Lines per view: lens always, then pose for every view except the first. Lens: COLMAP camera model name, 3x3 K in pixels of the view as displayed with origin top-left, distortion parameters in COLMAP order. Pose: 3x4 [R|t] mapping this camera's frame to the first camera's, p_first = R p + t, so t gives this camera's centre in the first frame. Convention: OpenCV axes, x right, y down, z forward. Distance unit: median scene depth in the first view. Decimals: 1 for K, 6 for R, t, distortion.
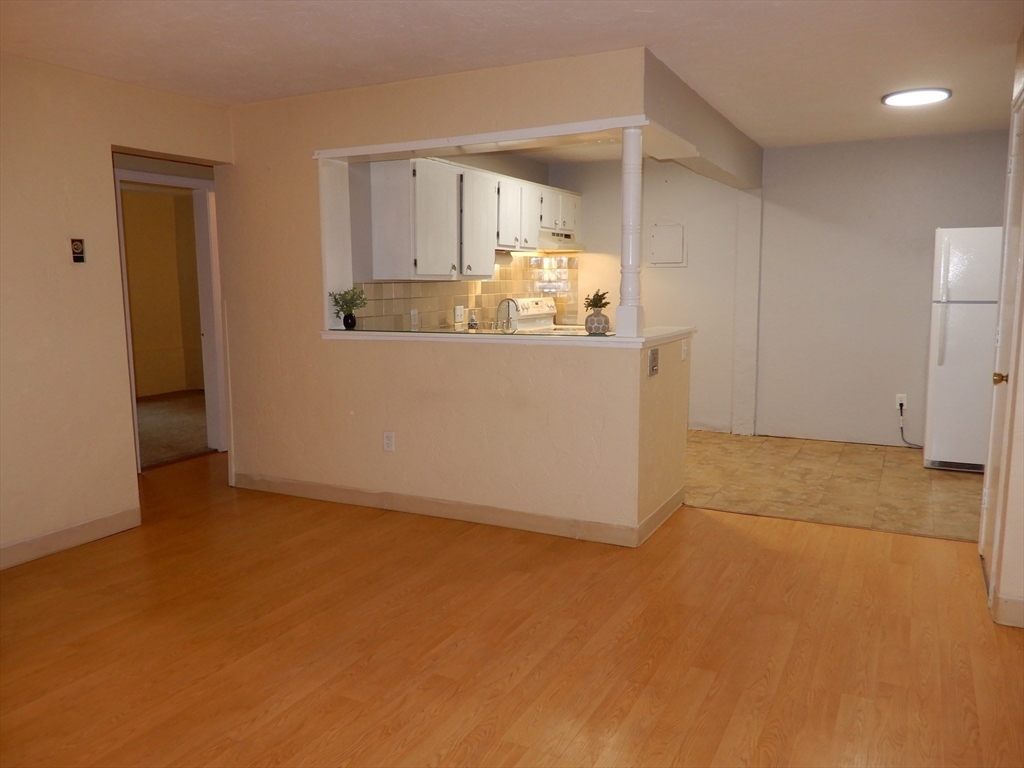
lens RADIAL K [[787.4, 0, 512.0], [0, 787.4, 384.0], [0, 0, 1]] dist [-0.015050, -0.004635]
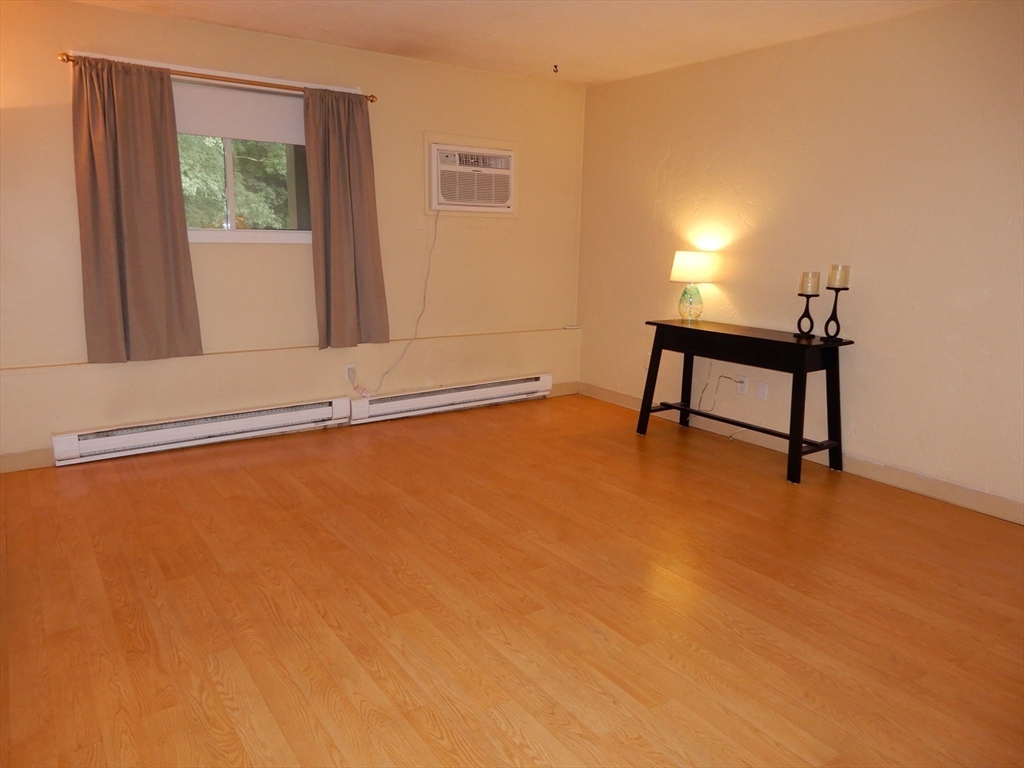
lens RADIAL K [[732.1, 0, 512.0], [0, 732.1, 384.0], [0, 0, 1]] dist [0.017827, 0.004902]
pose [[-0.473563, 0.179252, -0.862326, 0.391335], [-0.134348, 0.952912, 0.271861, -0.091870], [0.870453, 0.244595, -0.427182, 0.733498]]
